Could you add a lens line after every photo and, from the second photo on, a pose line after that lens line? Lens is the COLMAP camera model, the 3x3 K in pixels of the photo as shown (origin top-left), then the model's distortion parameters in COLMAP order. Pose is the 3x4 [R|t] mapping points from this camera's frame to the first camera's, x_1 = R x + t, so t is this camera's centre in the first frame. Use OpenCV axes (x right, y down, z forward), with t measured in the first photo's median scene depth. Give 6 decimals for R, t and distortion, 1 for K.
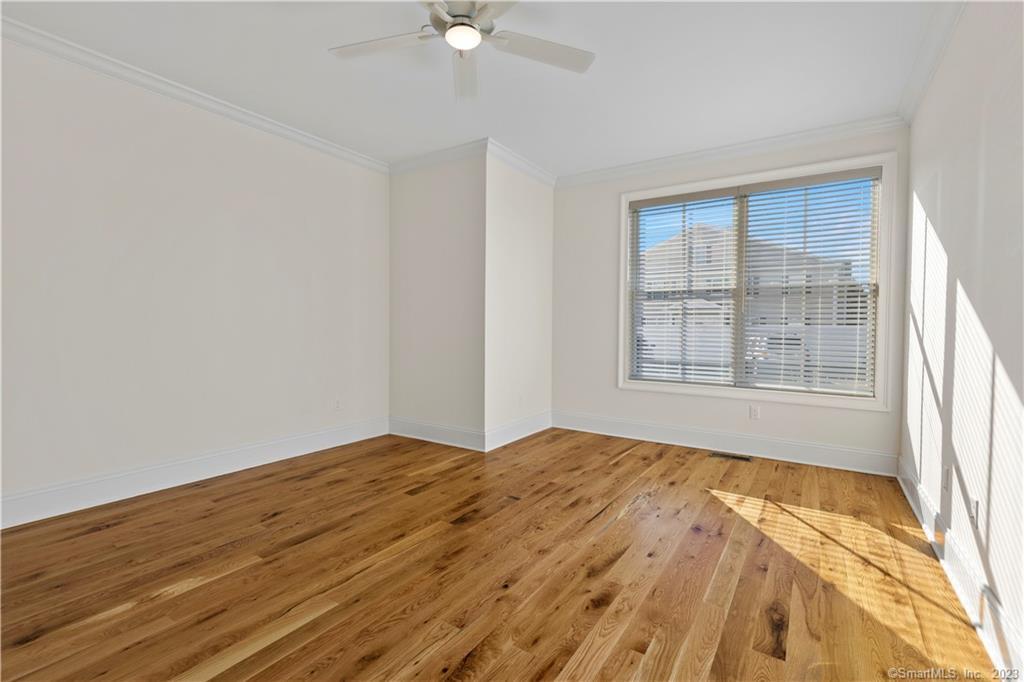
lens RADIAL K [[460.6, 0, 520.0], [0, 460.6, 330.0], [0, 0, 1]] dist [0.013395, 0.000093]
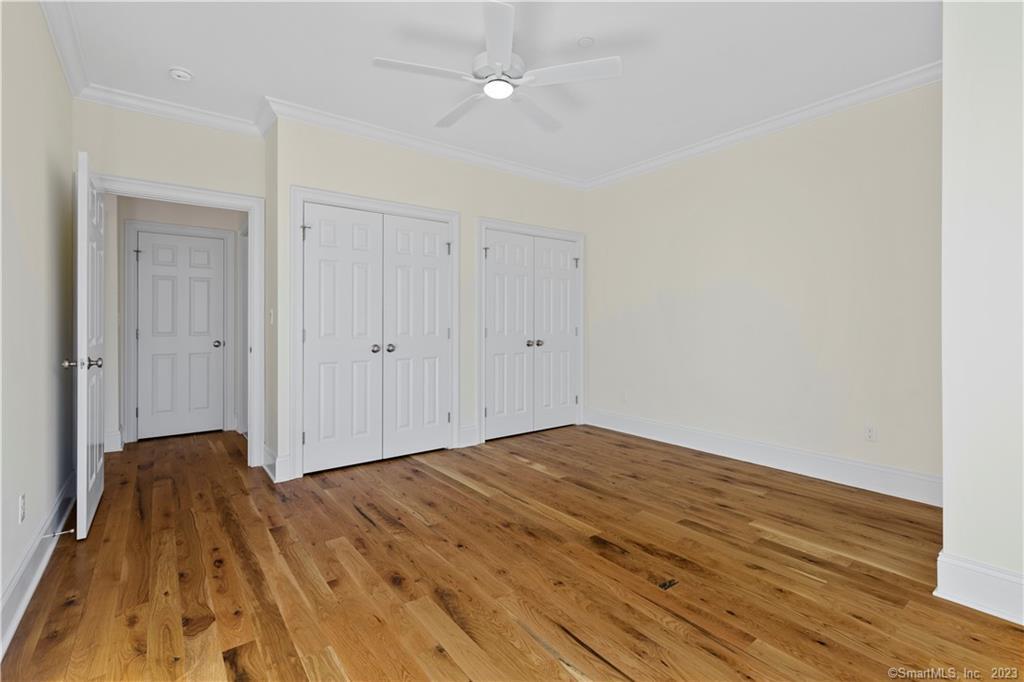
lens RADIAL K [[460.6, 0, 520.0], [0, 460.6, 330.0], [0, 0, 1]] dist [0.013395, 0.000093]
pose [[-0.331470, 0.003271, -0.943460, 0.905357], [-0.007116, 0.999957, 0.005966, -0.006764], [0.943439, 0.008691, -0.331432, 1.341157]]
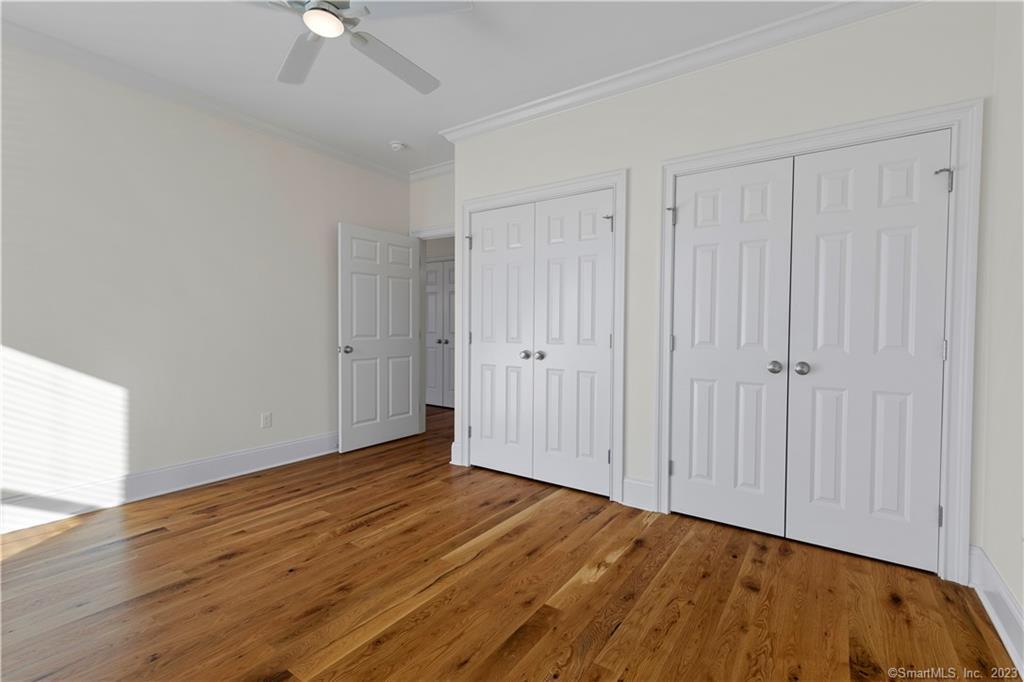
lens RADIAL K [[460.6, 0, 520.0], [0, 460.6, 330.0], [0, 0, 1]] dist [0.013395, 0.000093]
pose [[-0.999445, -0.011150, 0.031401, -0.516501], [-0.010676, 0.999827, 0.015246, -0.023923], [-0.031565, 0.014903, -0.999391, 1.797565]]
